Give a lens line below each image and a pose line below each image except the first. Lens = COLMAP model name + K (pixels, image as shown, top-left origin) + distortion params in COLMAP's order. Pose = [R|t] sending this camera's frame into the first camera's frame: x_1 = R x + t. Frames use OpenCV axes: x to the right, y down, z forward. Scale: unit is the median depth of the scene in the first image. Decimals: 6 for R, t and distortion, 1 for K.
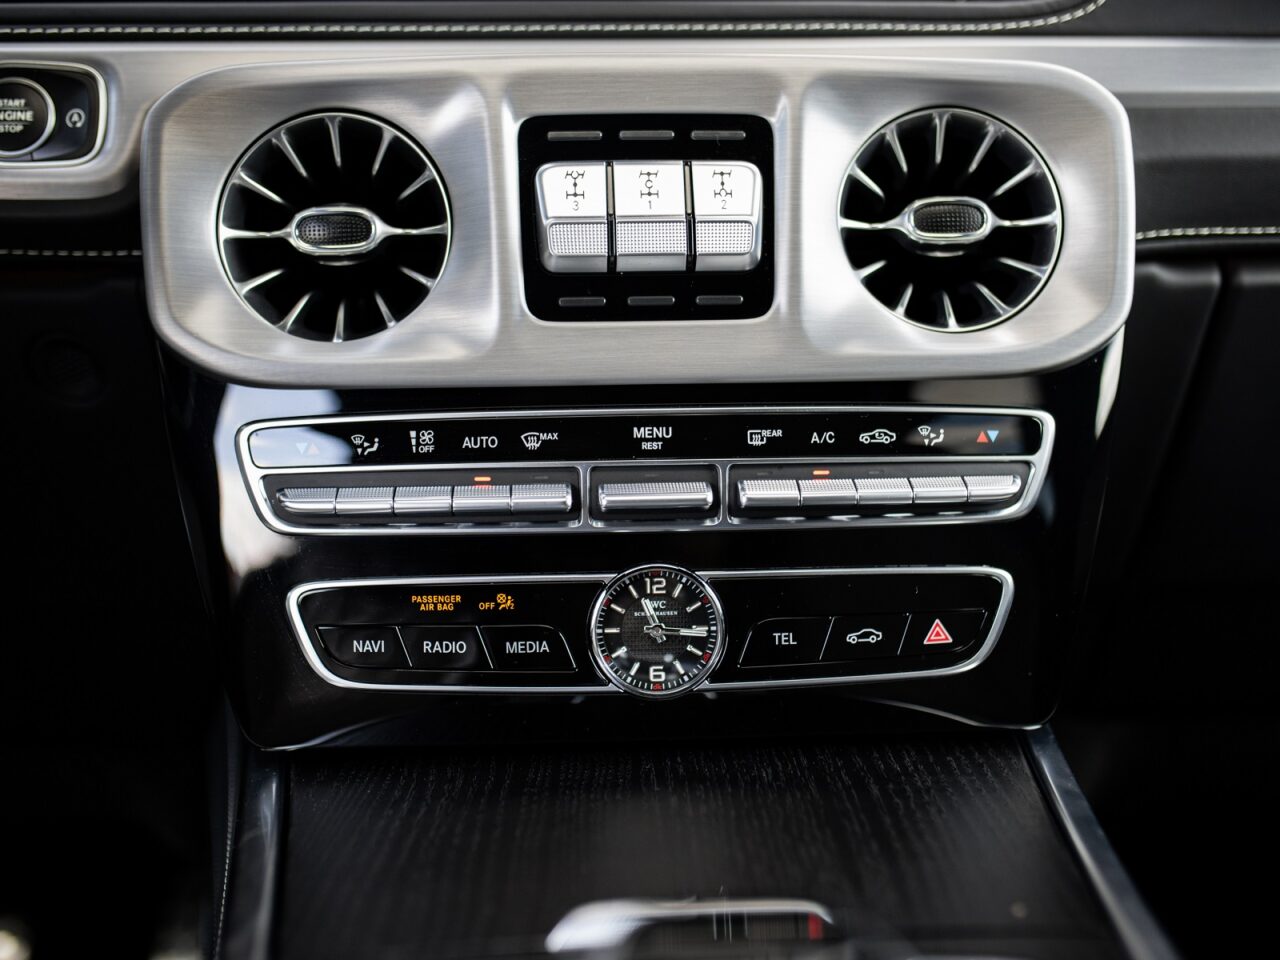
lens RADIAL K [[1454.7, 0, 636.2], [0, 1454.7, 481.6], [0, 0, 1]] dist [-0.034664, 0.000000]
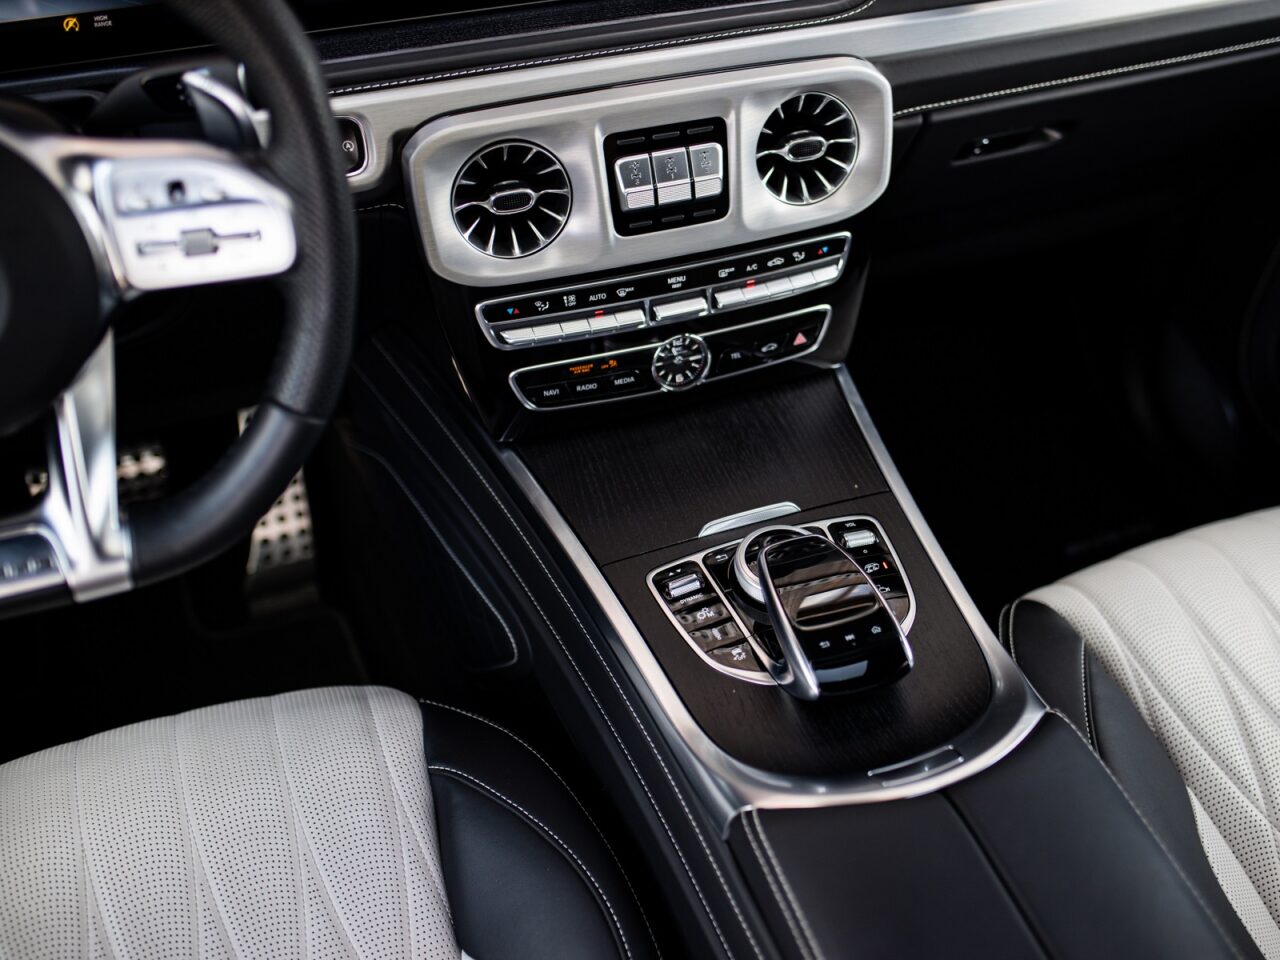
lens RADIAL K [[1454.7, 0, 641.4], [0, 1454.7, 479.5], [0, 0, 1]] dist [-0.034664, 0.000000]
pose [[0.955098, -0.189170, 0.228042, -0.562164], [0.038761, 0.842814, 0.536807, -0.905624], [-0.293745, -0.503864, 0.812302, -0.818787]]
